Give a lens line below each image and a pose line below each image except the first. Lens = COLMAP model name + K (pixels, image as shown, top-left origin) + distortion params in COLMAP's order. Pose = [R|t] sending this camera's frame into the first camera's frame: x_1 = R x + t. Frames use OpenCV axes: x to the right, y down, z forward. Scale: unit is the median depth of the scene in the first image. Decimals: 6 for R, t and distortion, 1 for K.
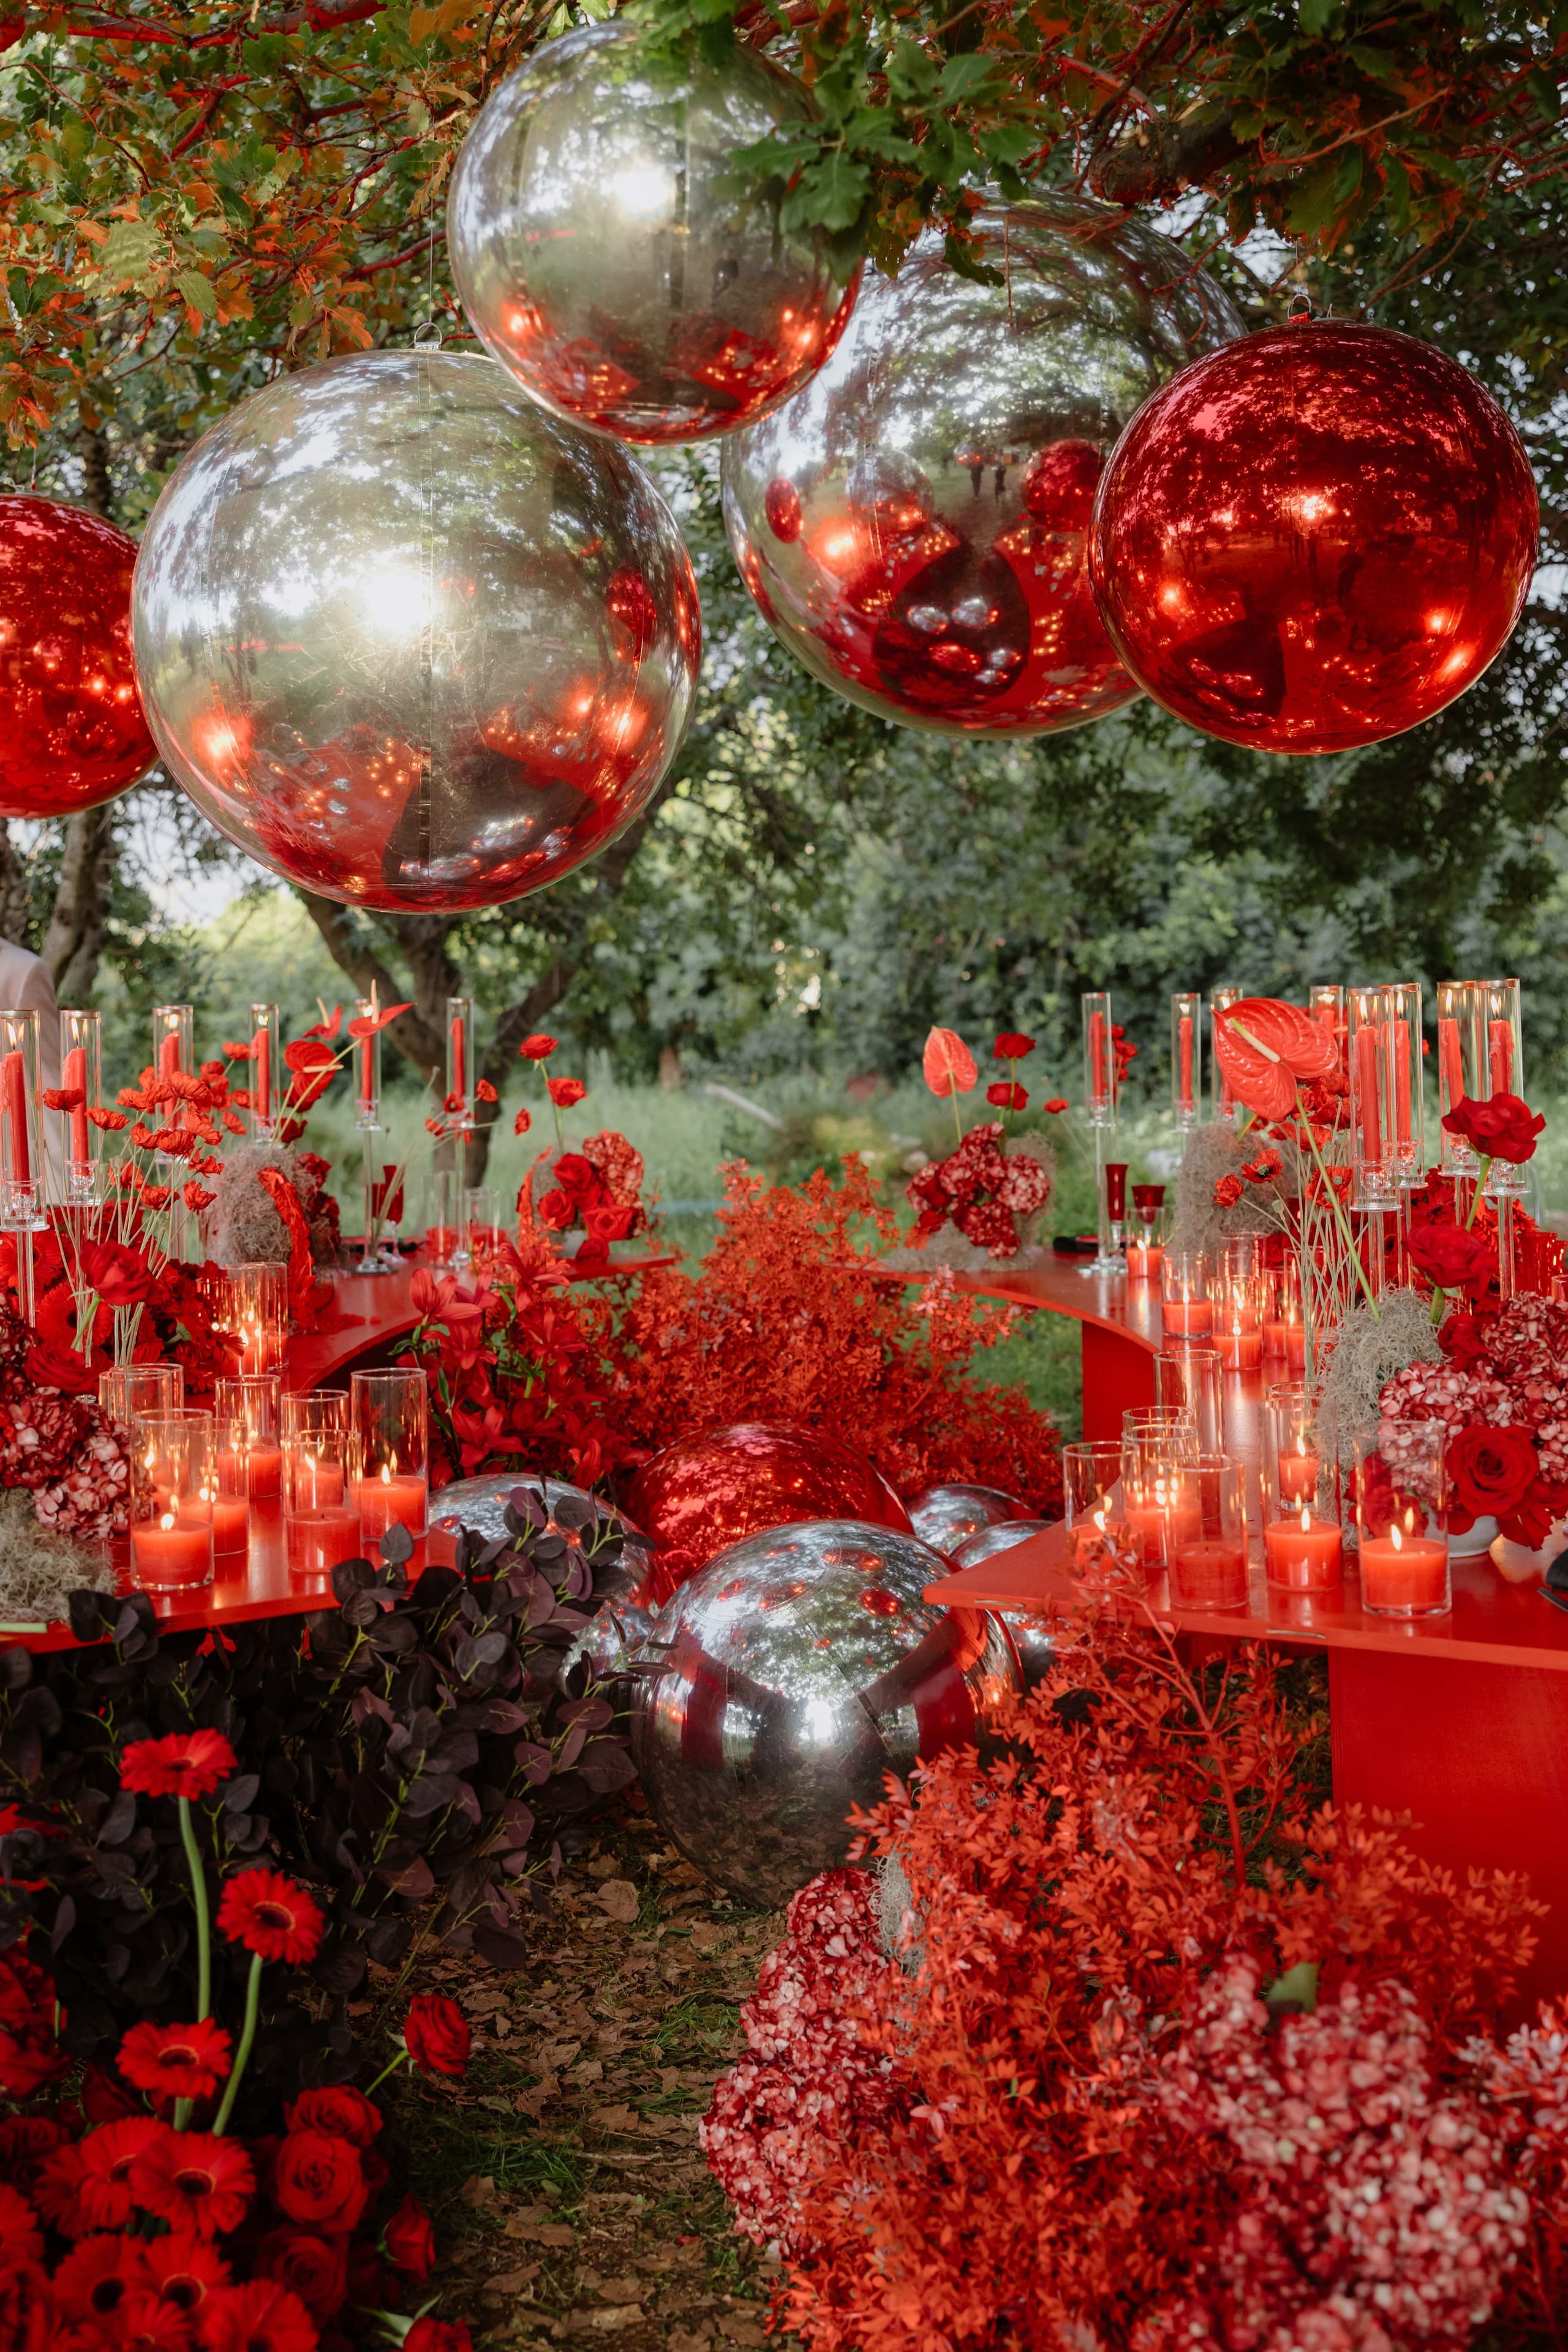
lens RADIAL K [[2662.1, 0, 755.5], [0, 2662.1, 1190.7], [0, 0, 1]] dist [0.006710, 0.035189]
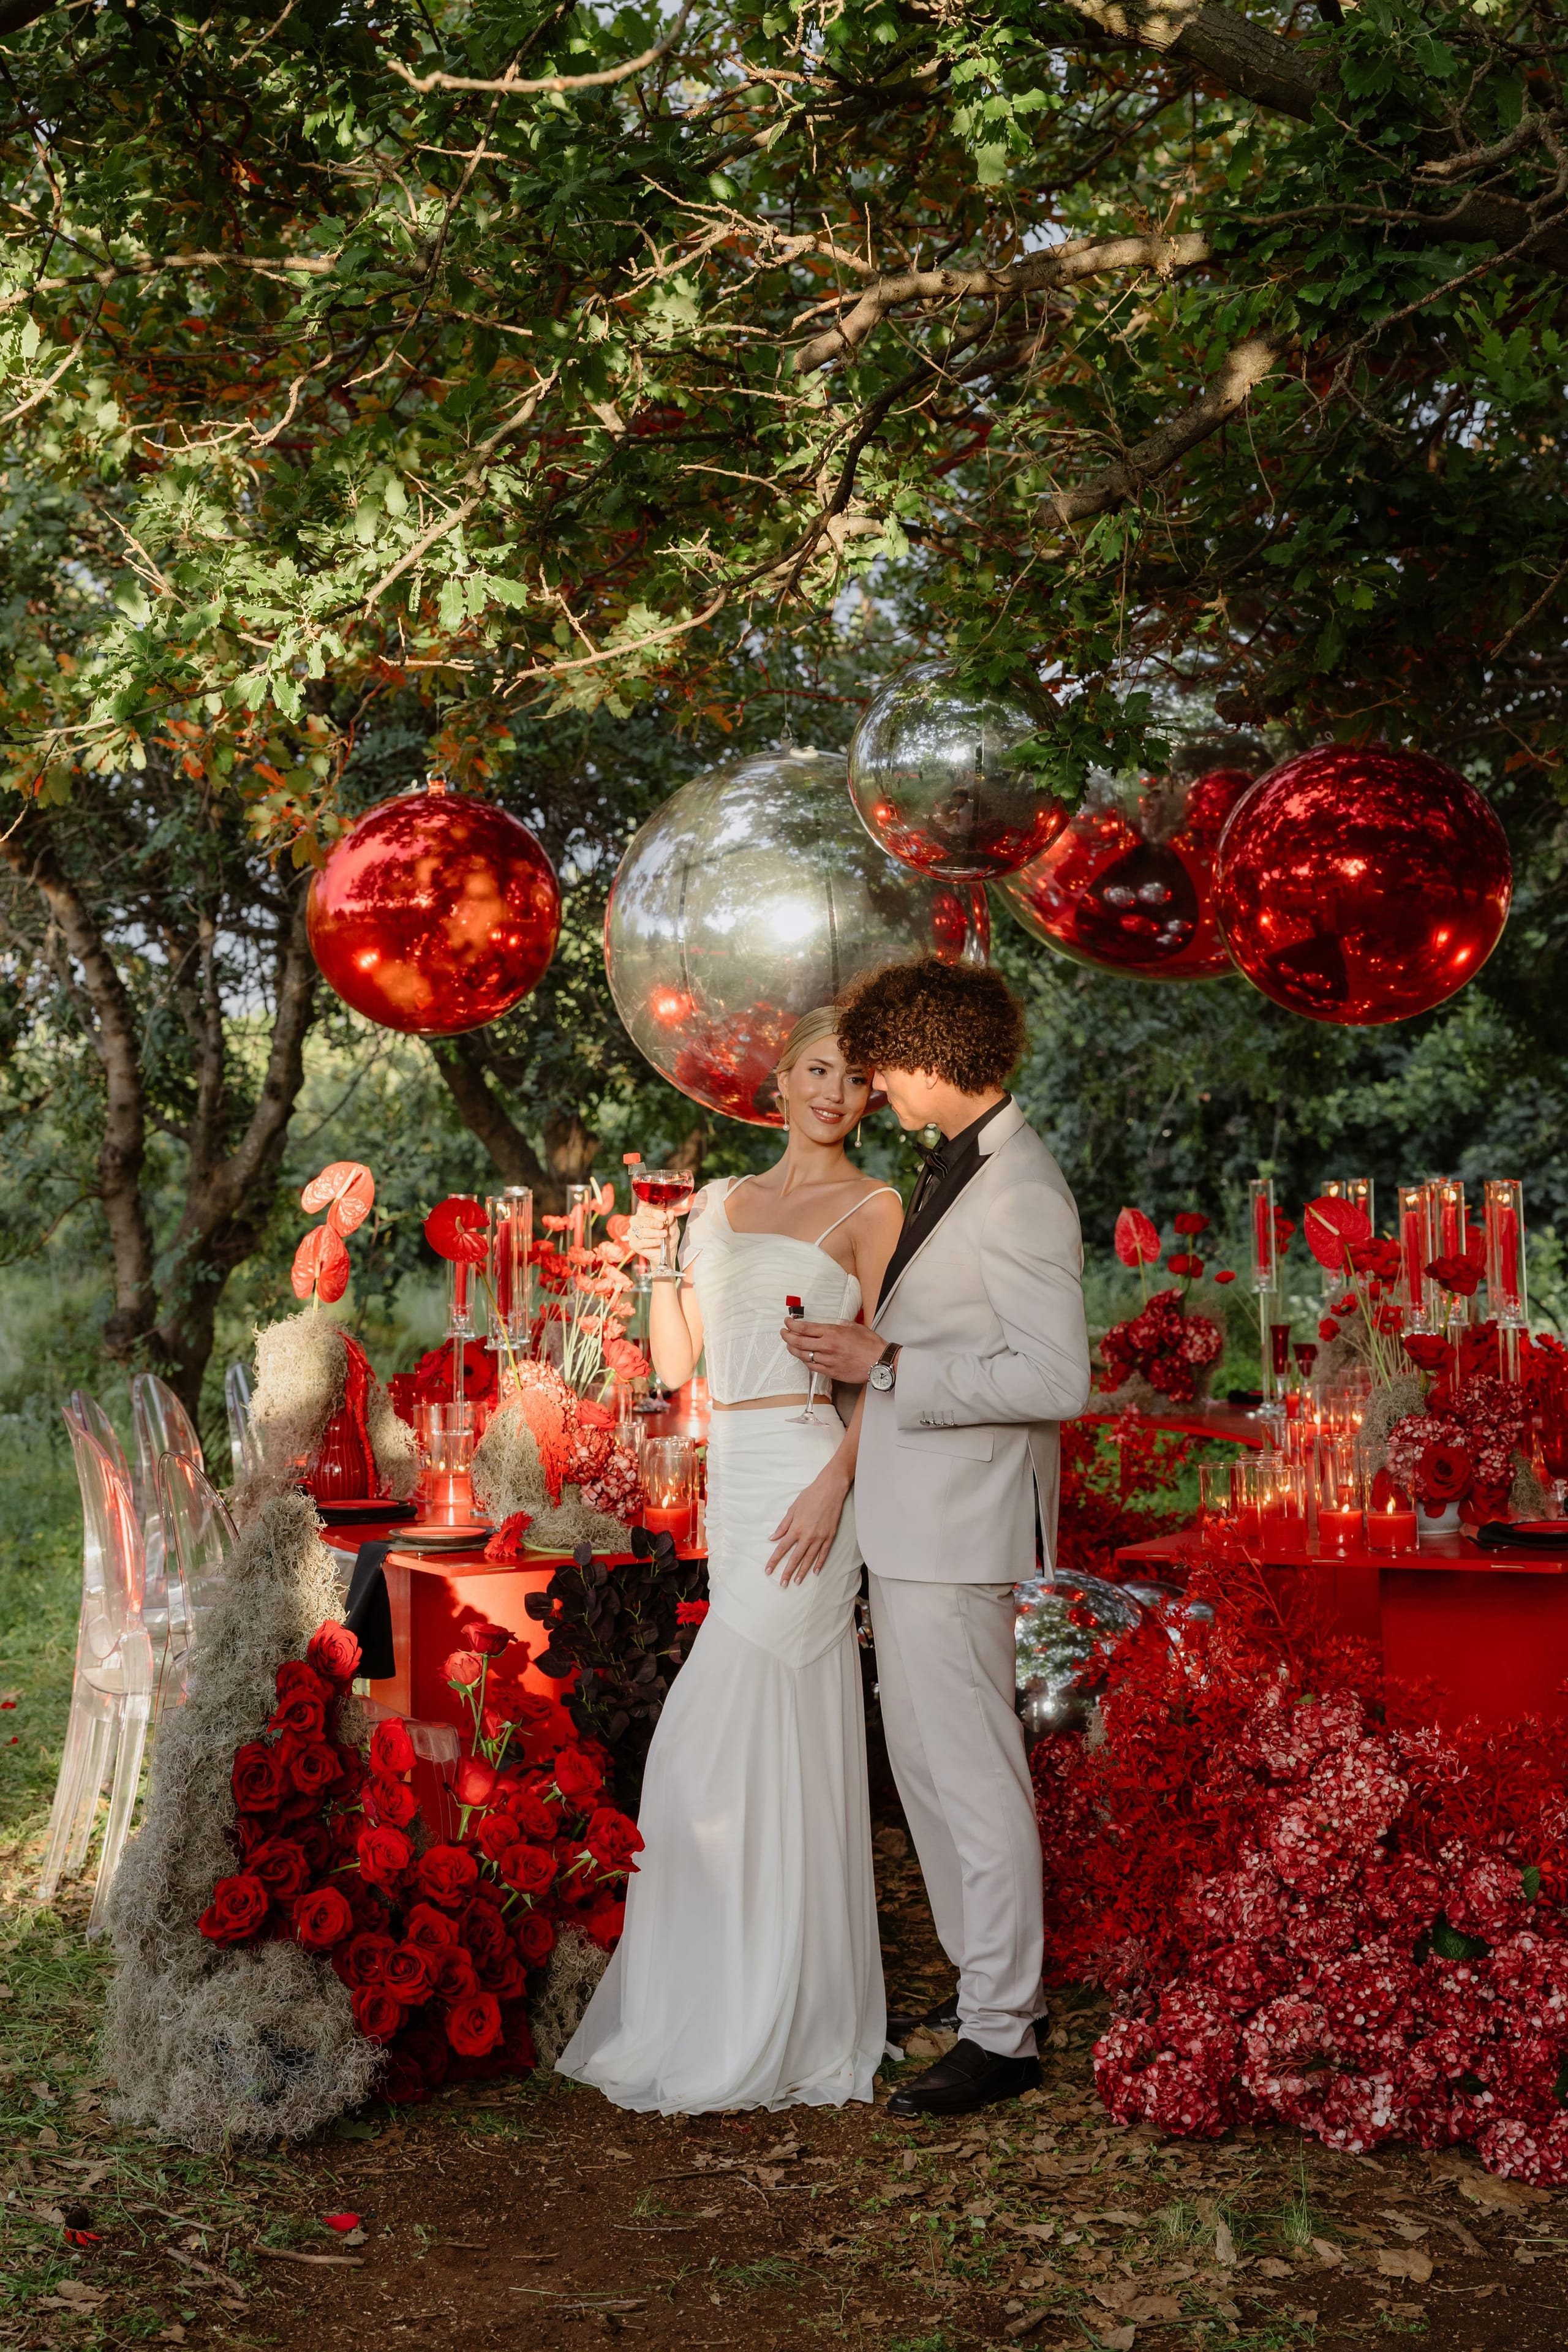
lens RADIAL K [[3563.0, 0, 786.6], [0, 3563.0, 1117.0], [0, 0, 1]] dist [-0.037467, 0.063922]
pose [[0.999577, 0.006690, -0.028320, -0.080081], [-0.009010, 0.996542, -0.082597, 0.064552], [0.027669, 0.082818, 0.996181, -1.228389]]
